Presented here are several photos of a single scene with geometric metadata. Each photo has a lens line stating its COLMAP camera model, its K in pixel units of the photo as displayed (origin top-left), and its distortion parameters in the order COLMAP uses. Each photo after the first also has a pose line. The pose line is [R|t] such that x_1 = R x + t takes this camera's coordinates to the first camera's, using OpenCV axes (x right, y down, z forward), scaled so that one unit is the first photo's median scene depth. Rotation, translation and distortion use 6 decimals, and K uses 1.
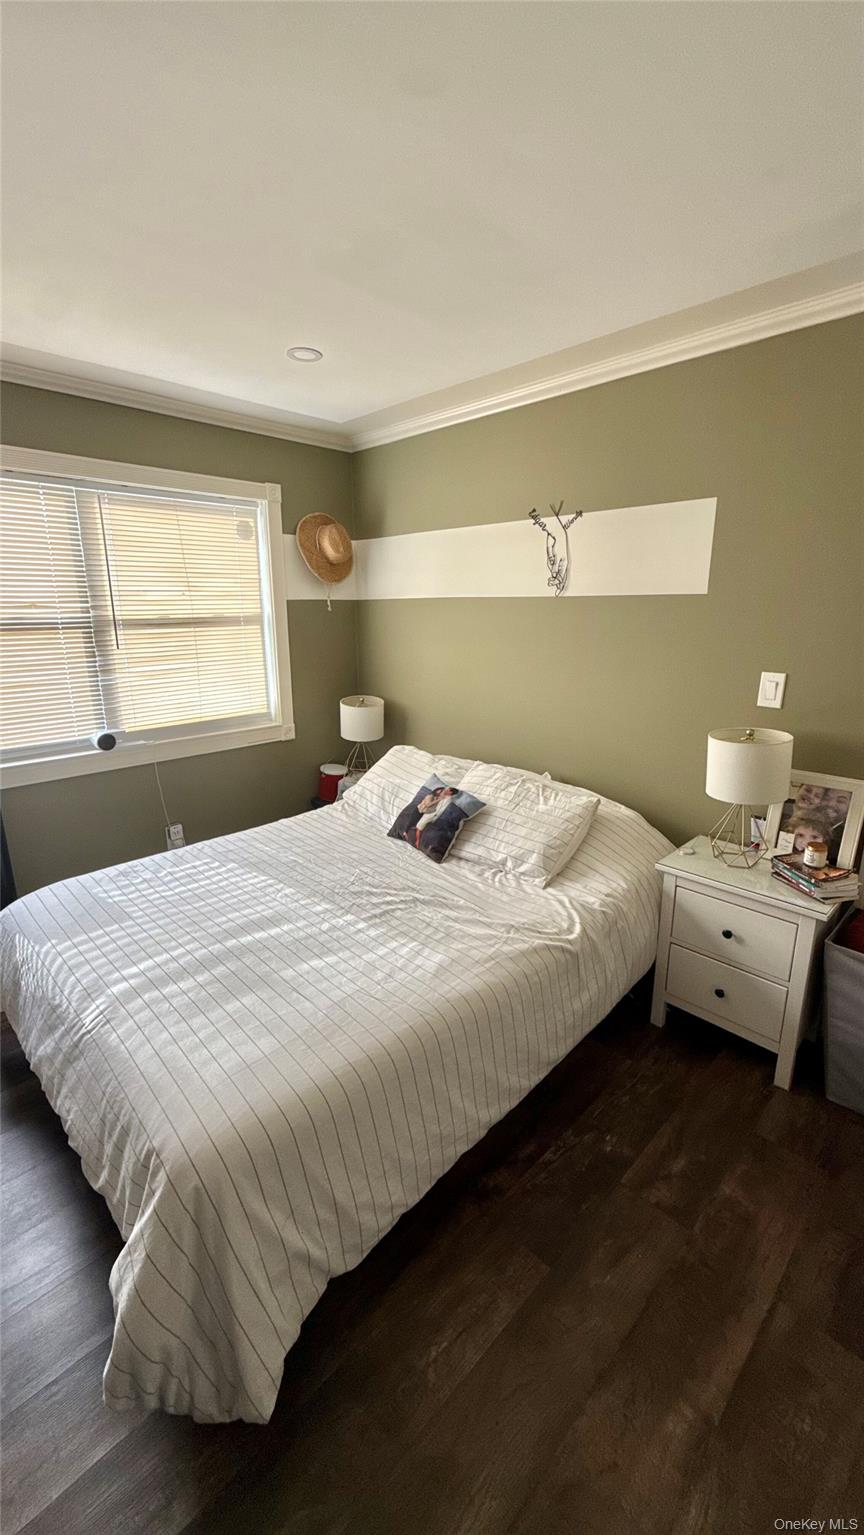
lens RADIAL K [[607.3, 0, 427.9], [0, 607.3, 762.0], [0, 0, 1]] dist [-0.001262, 0.000188]
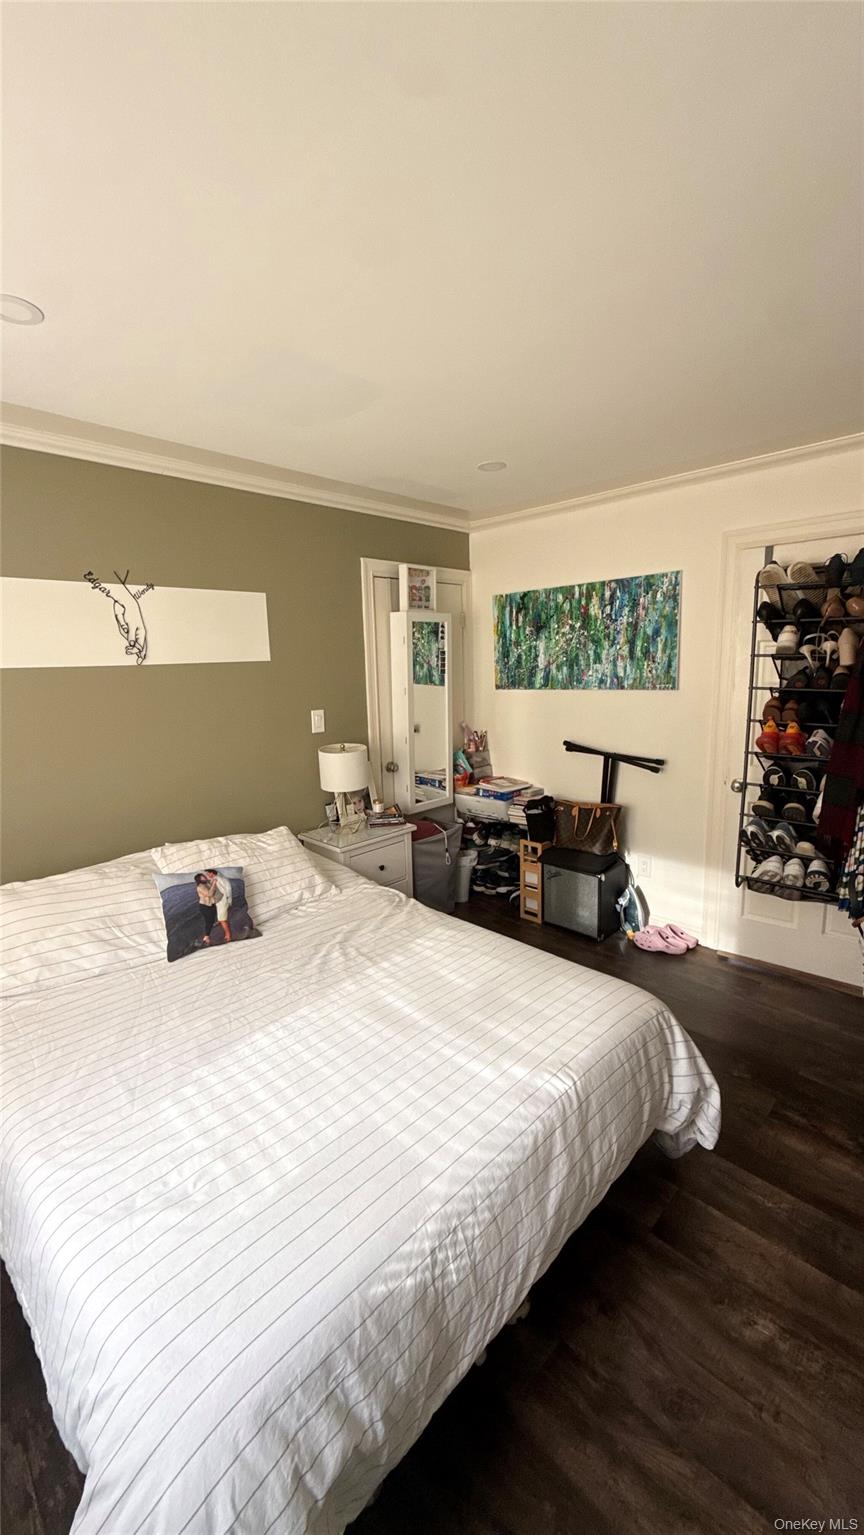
lens RADIAL K [[607.3, 0, 427.9], [0, 607.3, 762.0], [0, 0, 1]] dist [-0.001262, 0.000188]
pose [[-0.007038, -0.169623, 0.985484, -0.890945], [0.276640, 0.946715, 0.164926, -0.180505], [-0.960948, 0.273785, 0.040262, 0.638390]]
